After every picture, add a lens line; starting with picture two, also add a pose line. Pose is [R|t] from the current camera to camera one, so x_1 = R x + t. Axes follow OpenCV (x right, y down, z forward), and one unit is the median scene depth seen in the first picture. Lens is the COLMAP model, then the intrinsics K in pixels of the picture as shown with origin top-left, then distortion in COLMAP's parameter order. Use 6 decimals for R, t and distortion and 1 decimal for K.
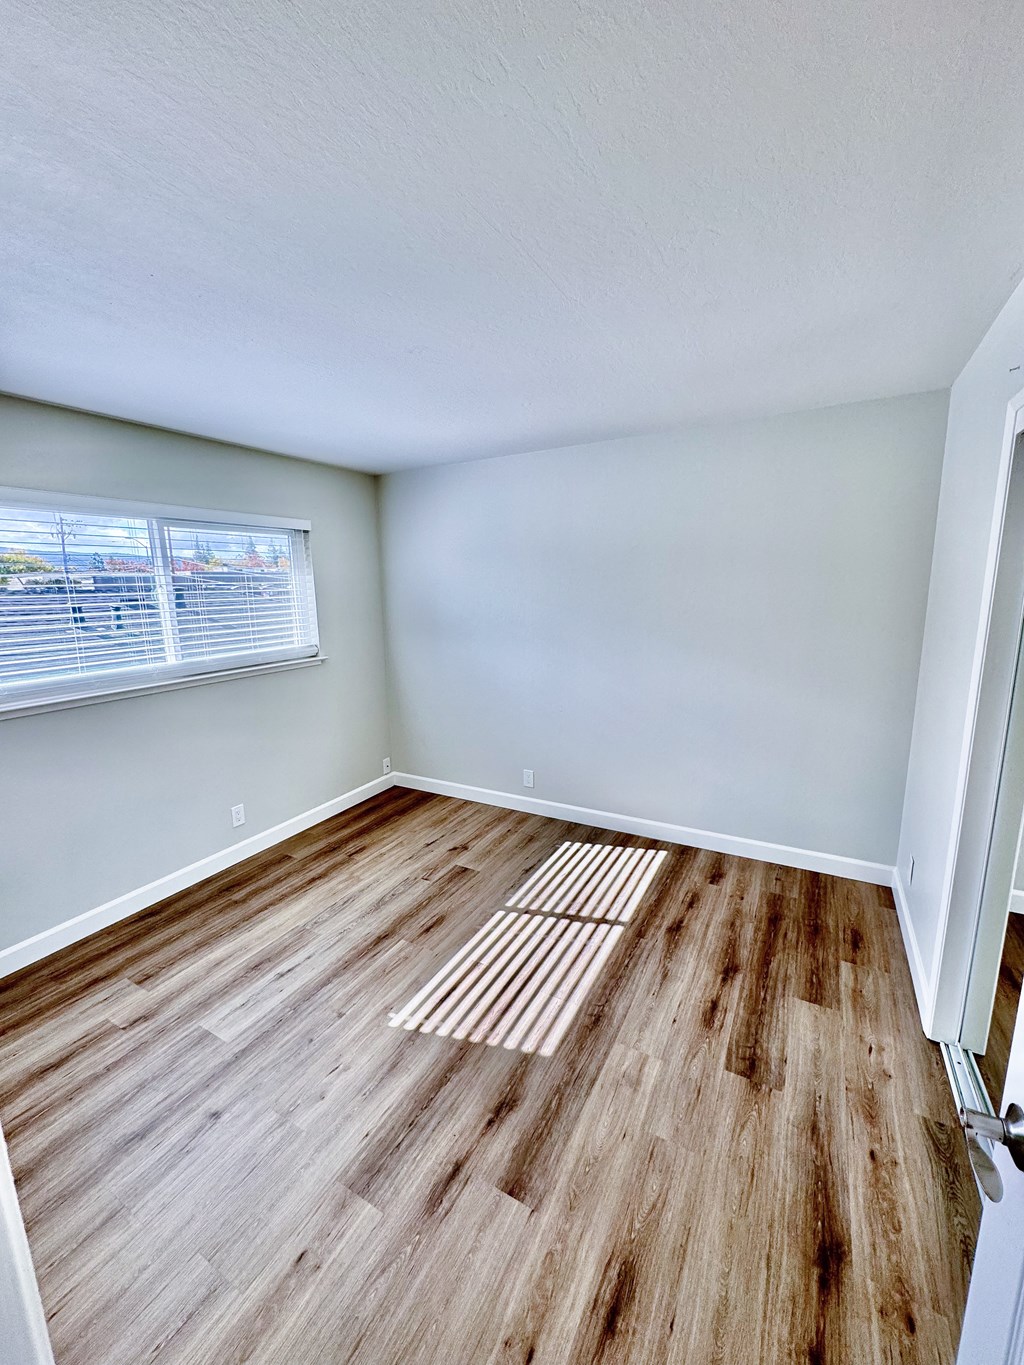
lens RADIAL K [[543.8, 0, 512.0], [0, 543.8, 682.5], [0, 0, 1]] dist [-0.000783, 0.000414]
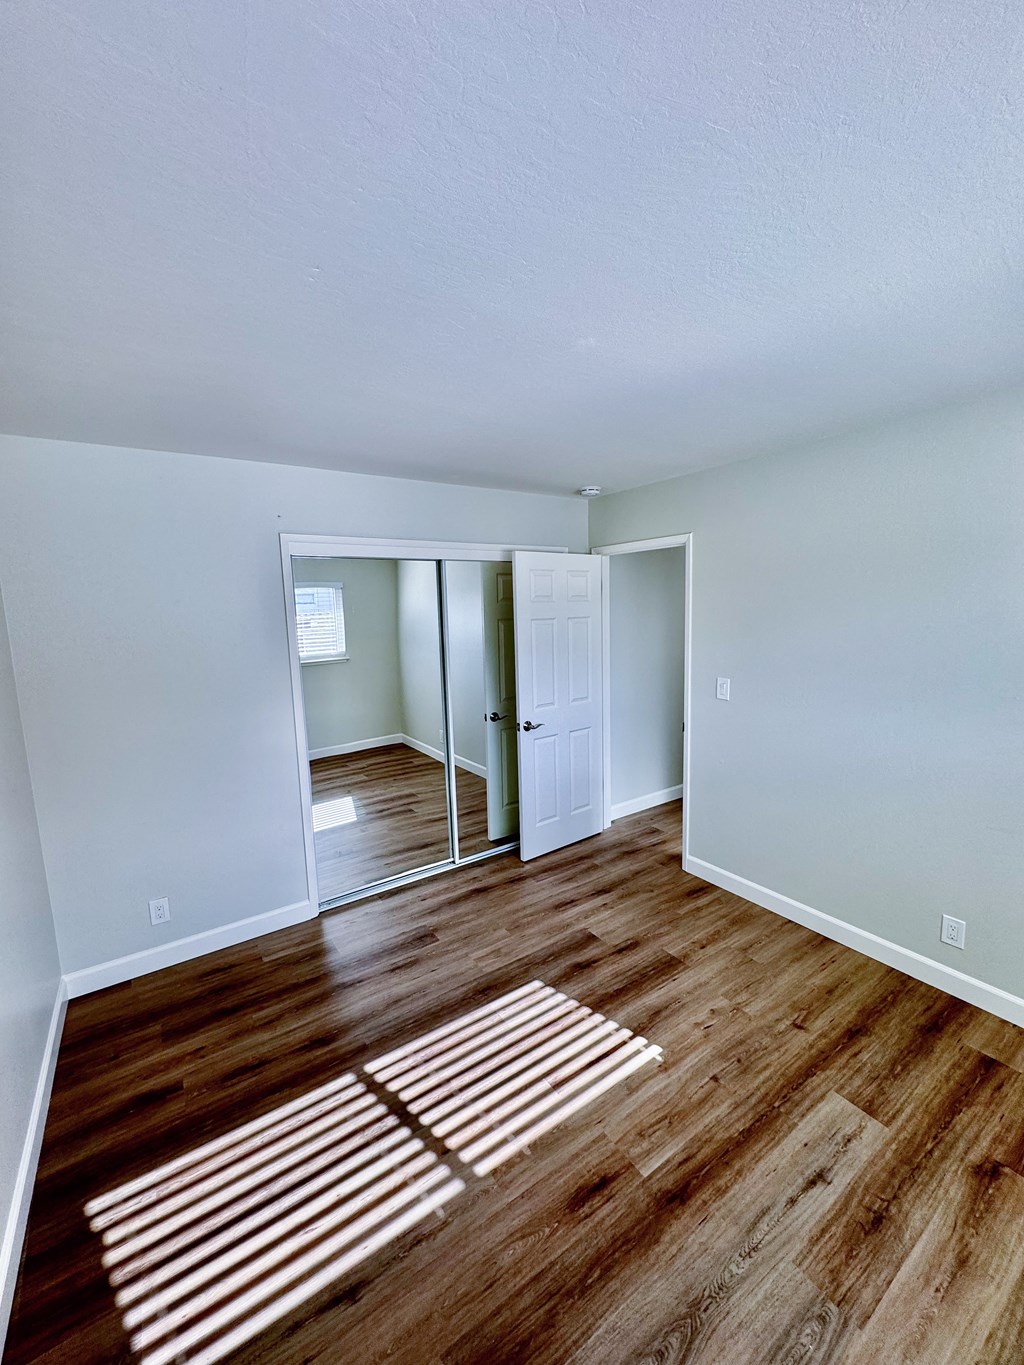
lens RADIAL K [[543.8, 0, 512.0], [0, 543.8, 682.5], [0, 0, 1]] dist [-0.000783, 0.000414]
pose [[-0.893410, -0.016160, 0.448951, -0.409773], [0.126080, 0.950169, 0.285100, -0.344449], [-0.431186, 0.311316, -0.846854, 1.720237]]
